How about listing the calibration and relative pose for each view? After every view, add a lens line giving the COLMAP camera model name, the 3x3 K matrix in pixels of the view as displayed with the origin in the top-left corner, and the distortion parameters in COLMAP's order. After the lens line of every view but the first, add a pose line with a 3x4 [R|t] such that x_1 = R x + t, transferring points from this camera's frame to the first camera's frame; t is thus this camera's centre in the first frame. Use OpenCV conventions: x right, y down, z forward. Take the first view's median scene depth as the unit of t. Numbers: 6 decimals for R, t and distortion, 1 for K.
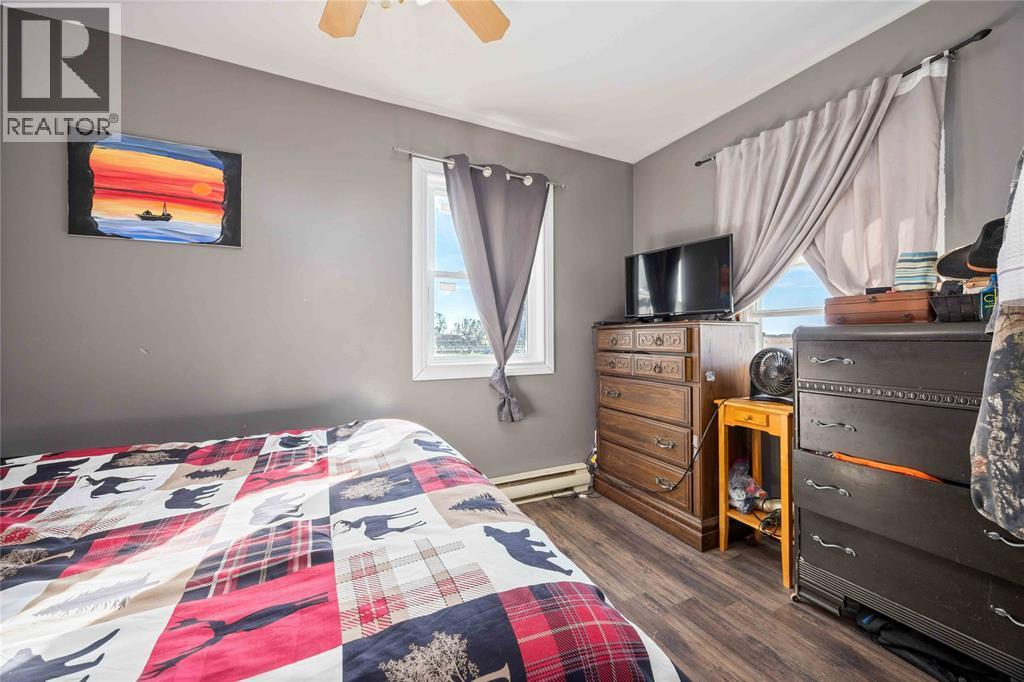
lens RADIAL K [[391.1, 0, 513.0], [0, 391.1, 333.8], [0, 0, 1]] dist [-0.001394, 0.000385]
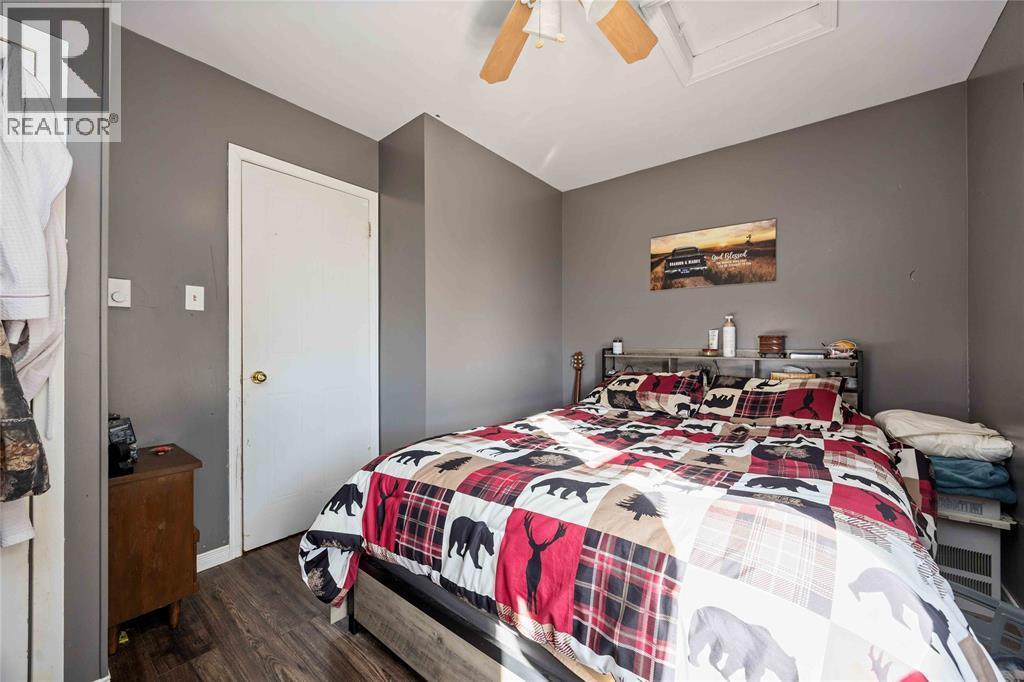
lens RADIAL K [[391.1, 0, 519.5], [0, 391.1, 345.8], [0, 0, 1]] dist [-0.001394, 0.000385]
pose [[-0.902798, 0.008935, -0.429972, 0.258040], [0.011796, 0.999922, -0.003987, 0.017356], [0.429903, -0.008672, -0.902833, 1.977424]]
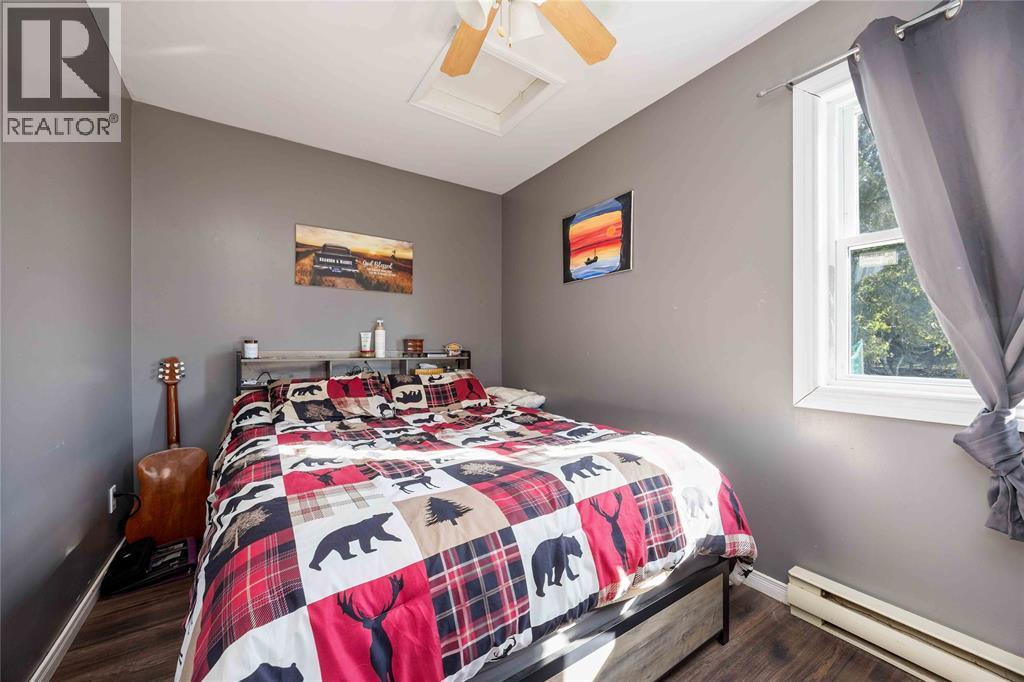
lens RADIAL K [[391.1, 0, 517.6], [0, 391.1, 348.6], [0, 0, 1]] dist [-0.001394, 0.000385]
pose [[0.134076, 0.011906, -0.990900, 0.795217], [0.010007, 0.999861, 0.013367, 0.003007], [0.990921, -0.011708, 0.133938, 0.882690]]
